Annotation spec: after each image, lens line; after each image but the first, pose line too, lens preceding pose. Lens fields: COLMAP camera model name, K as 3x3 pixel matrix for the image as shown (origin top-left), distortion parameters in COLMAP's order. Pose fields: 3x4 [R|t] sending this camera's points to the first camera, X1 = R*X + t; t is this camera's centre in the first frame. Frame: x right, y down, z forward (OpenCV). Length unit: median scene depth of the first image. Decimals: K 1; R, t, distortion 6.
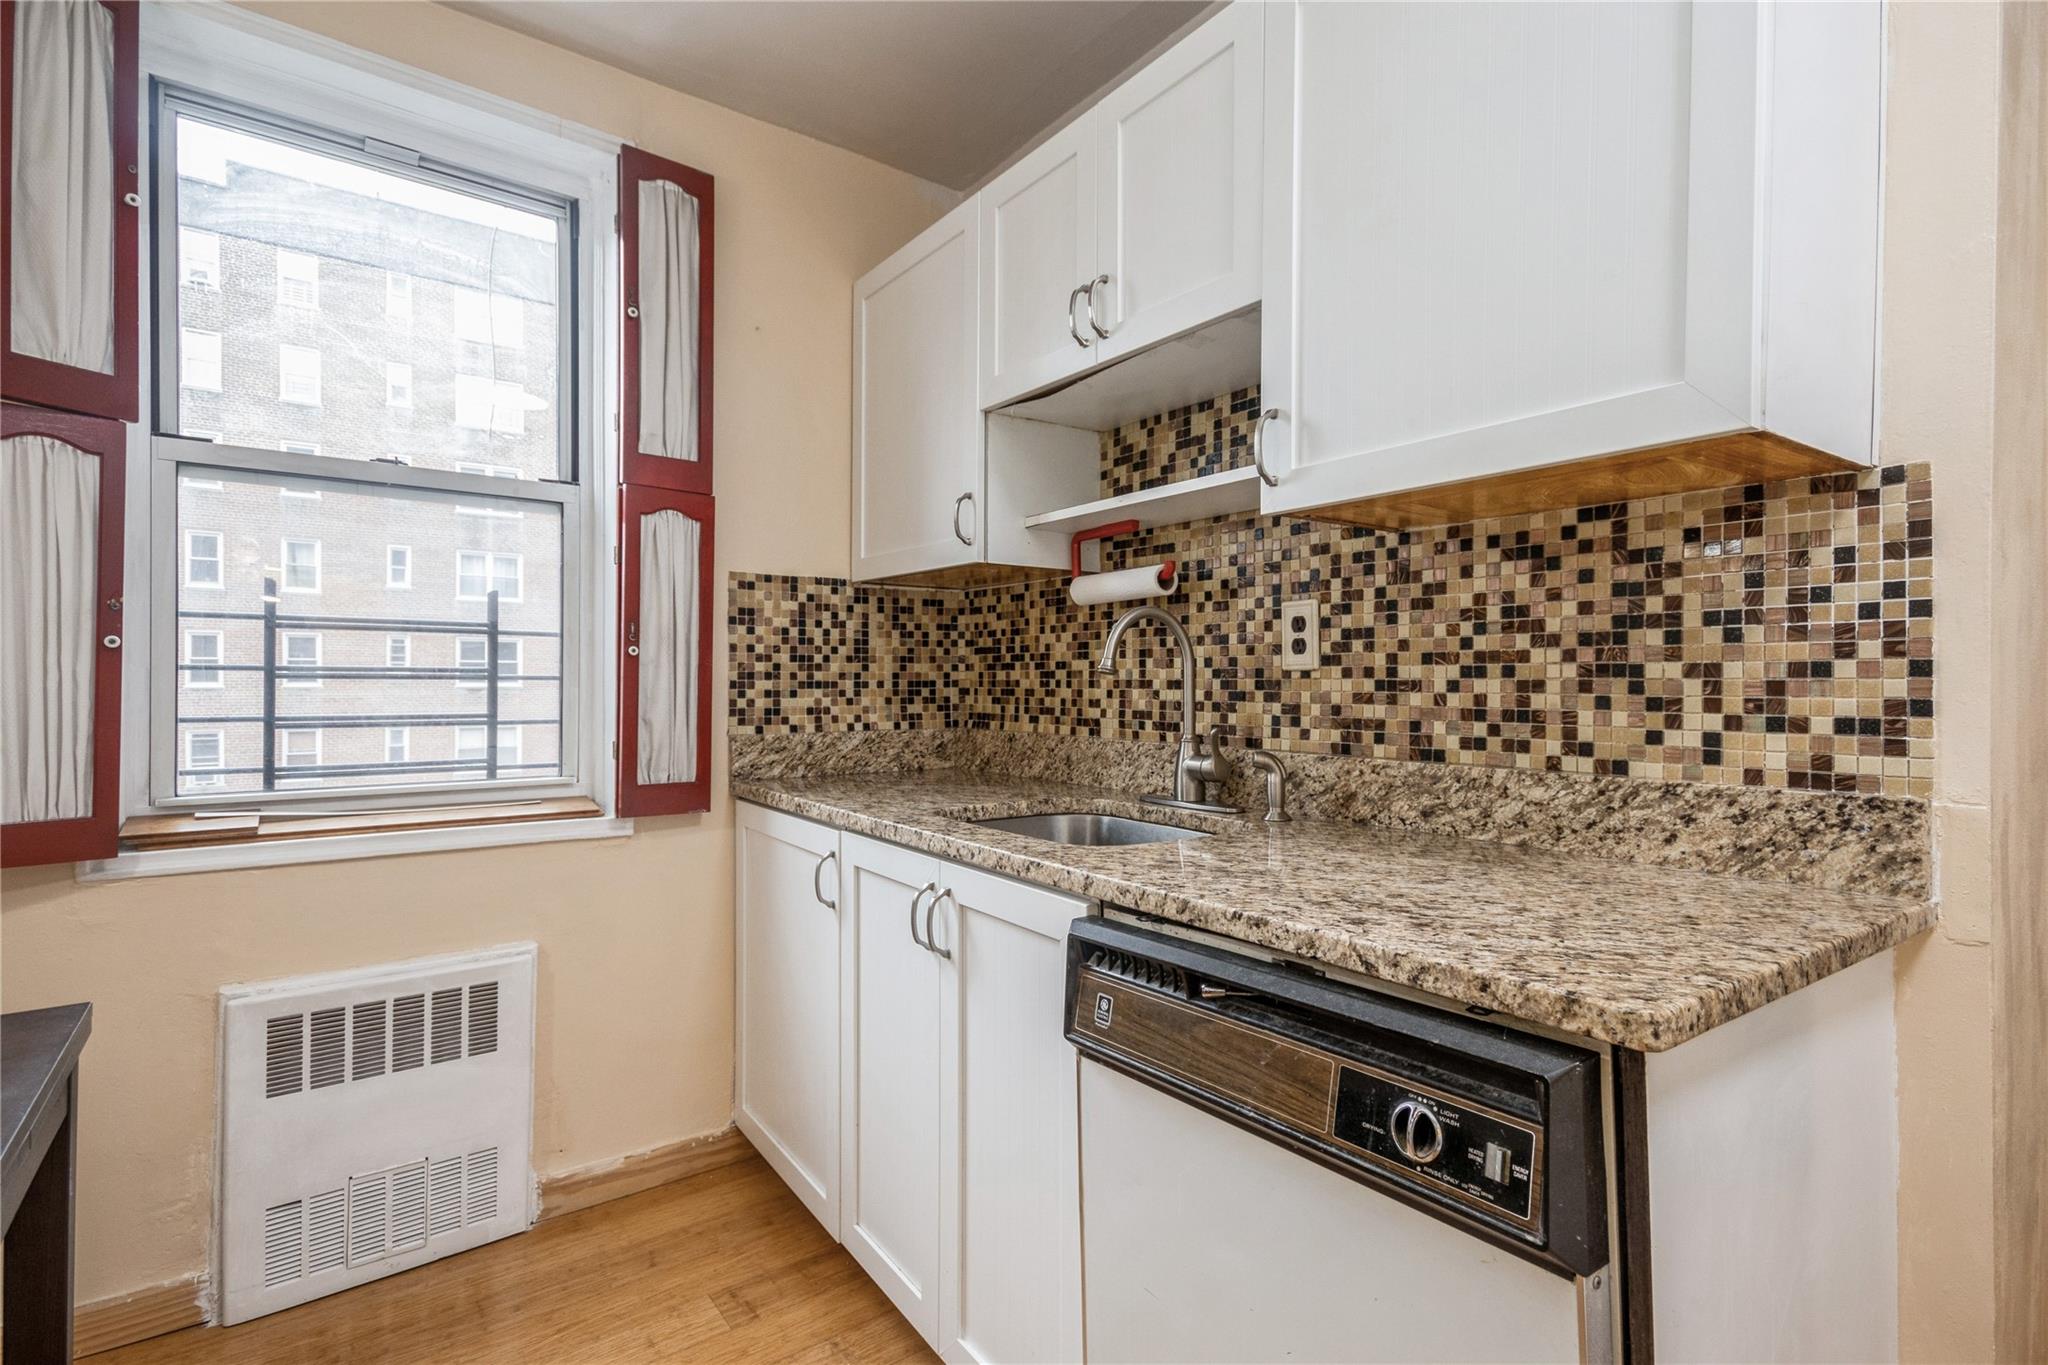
lens RADIAL K [[970.3, 0, 1024.0], [0, 970.3, 682.5], [0, 0, 1]] dist [0.015631, 0.000699]
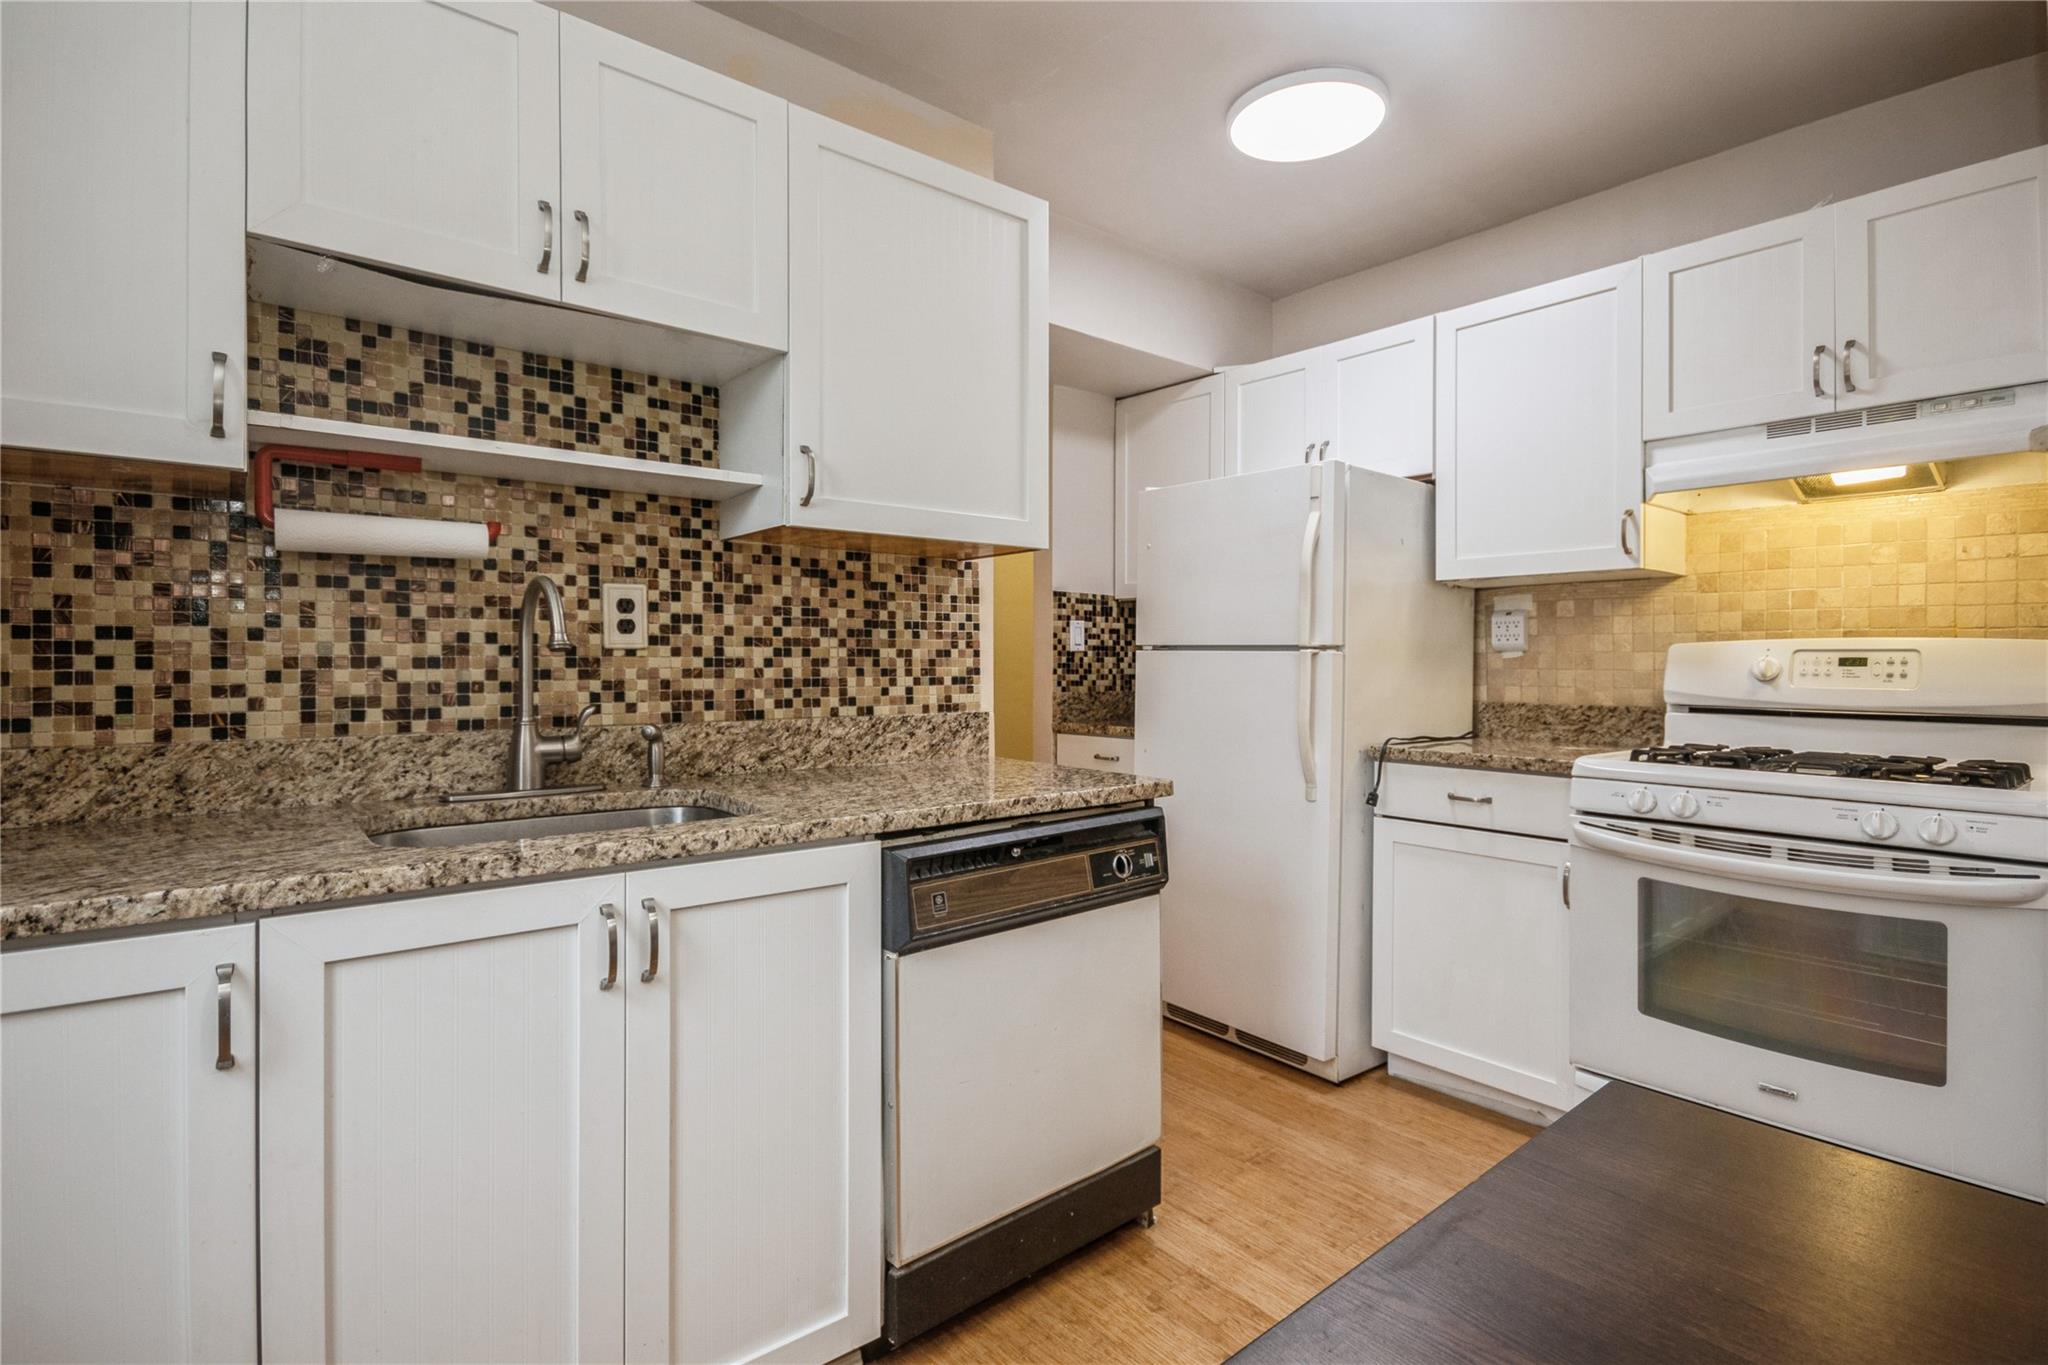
lens RADIAL K [[985.5, 0, 1030.6], [0, 985.5, 664.0], [0, 0, 1]] dist [-0.000013, -0.000050]
pose [[-0.043632, -0.004599, 0.999037, -0.697789], [0.000286, 0.999989, 0.004616, -0.000455], [-0.999048, 0.000487, -0.043630, 0.506727]]
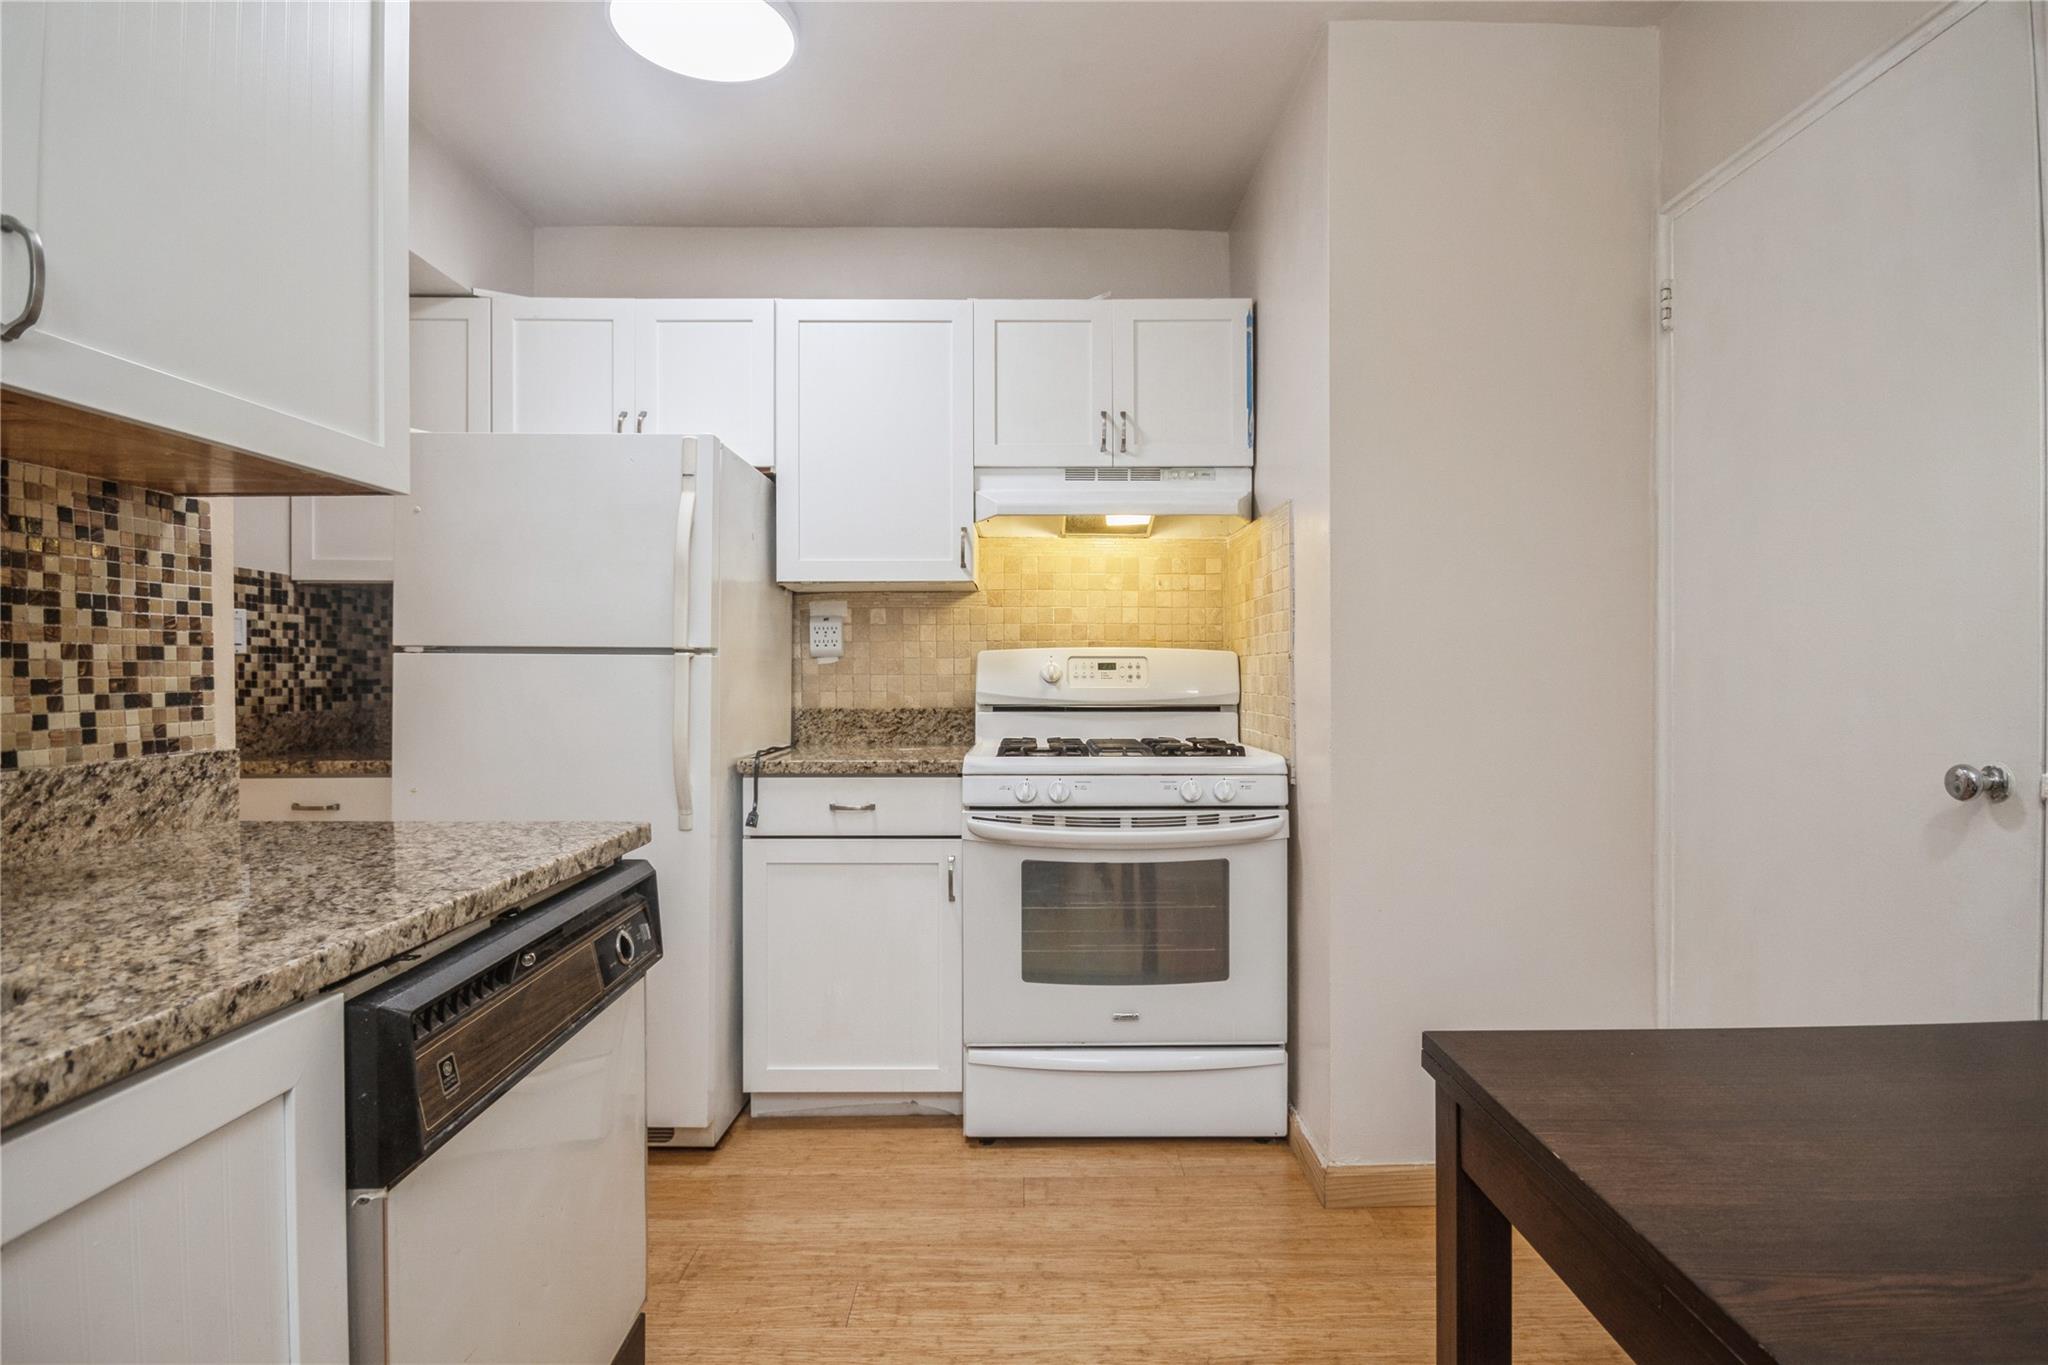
lens RADIAL K [[1014.9, 0, 1024.0], [0, 1014.9, 682.5], [0, 0, 1]] dist [-0.016235, -0.000410]
pose [[-0.799686, -0.006429, 0.600383, -0.424117], [0.002608, 0.999896, 0.014181, 0.004396], [-0.600412, 0.012906, -0.799587, 0.743474]]
